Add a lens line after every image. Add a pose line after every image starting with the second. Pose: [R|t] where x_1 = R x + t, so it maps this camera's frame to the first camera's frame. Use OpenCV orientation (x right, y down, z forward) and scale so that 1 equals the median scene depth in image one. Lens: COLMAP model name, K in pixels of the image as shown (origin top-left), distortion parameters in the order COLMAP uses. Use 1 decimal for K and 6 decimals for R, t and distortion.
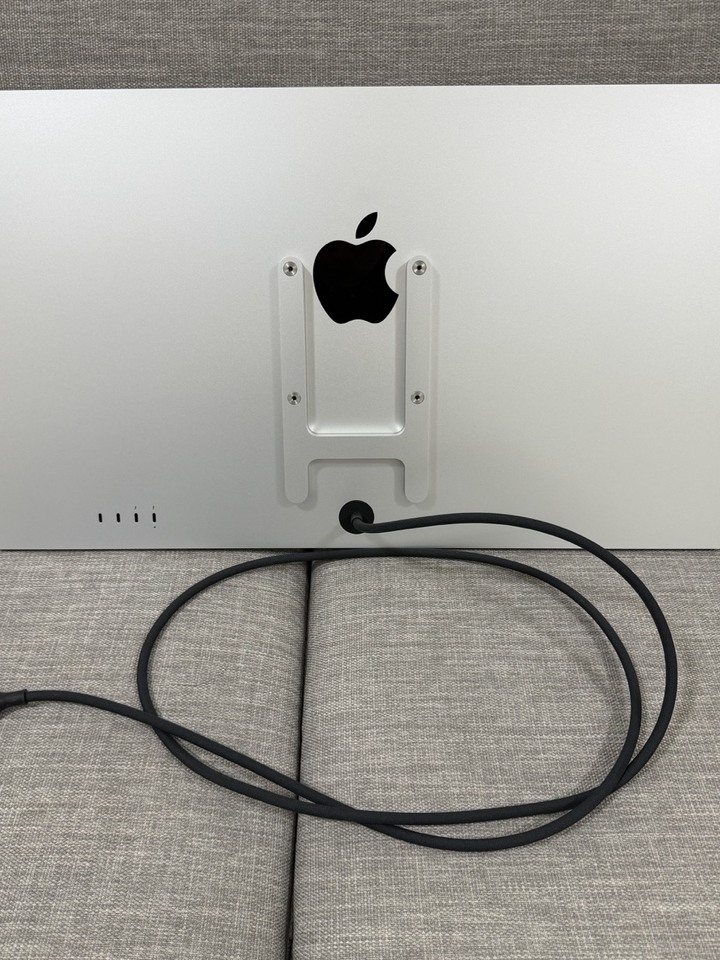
lens RADIAL K [[774.4, 0, 357.8], [0, 774.4, 484.0], [0, 0, 1]] dist [-0.037211, -0.002388]
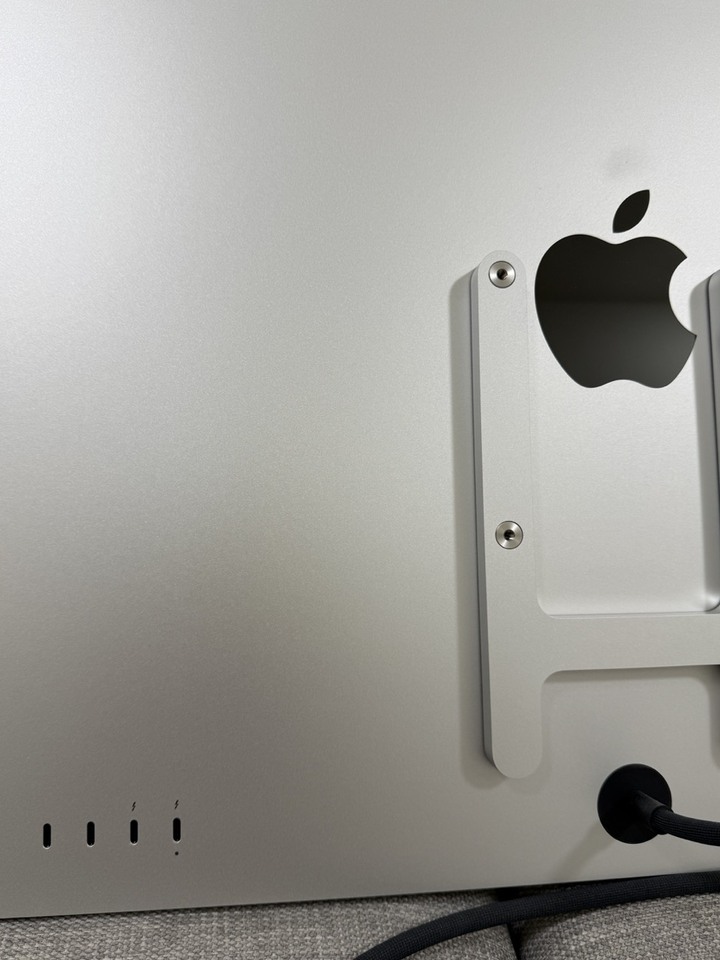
lens RADIAL K [[774.4, 0, 361.5], [0, 774.4, 485.8], [0, 0, 1]] dist [-0.037211, -0.002388]
pose [[0.994168, -0.004703, 0.107736, -0.206556], [0.044463, 0.928053, -0.369785, 0.028540], [-0.098245, 0.372419, 0.922850, 0.524354]]
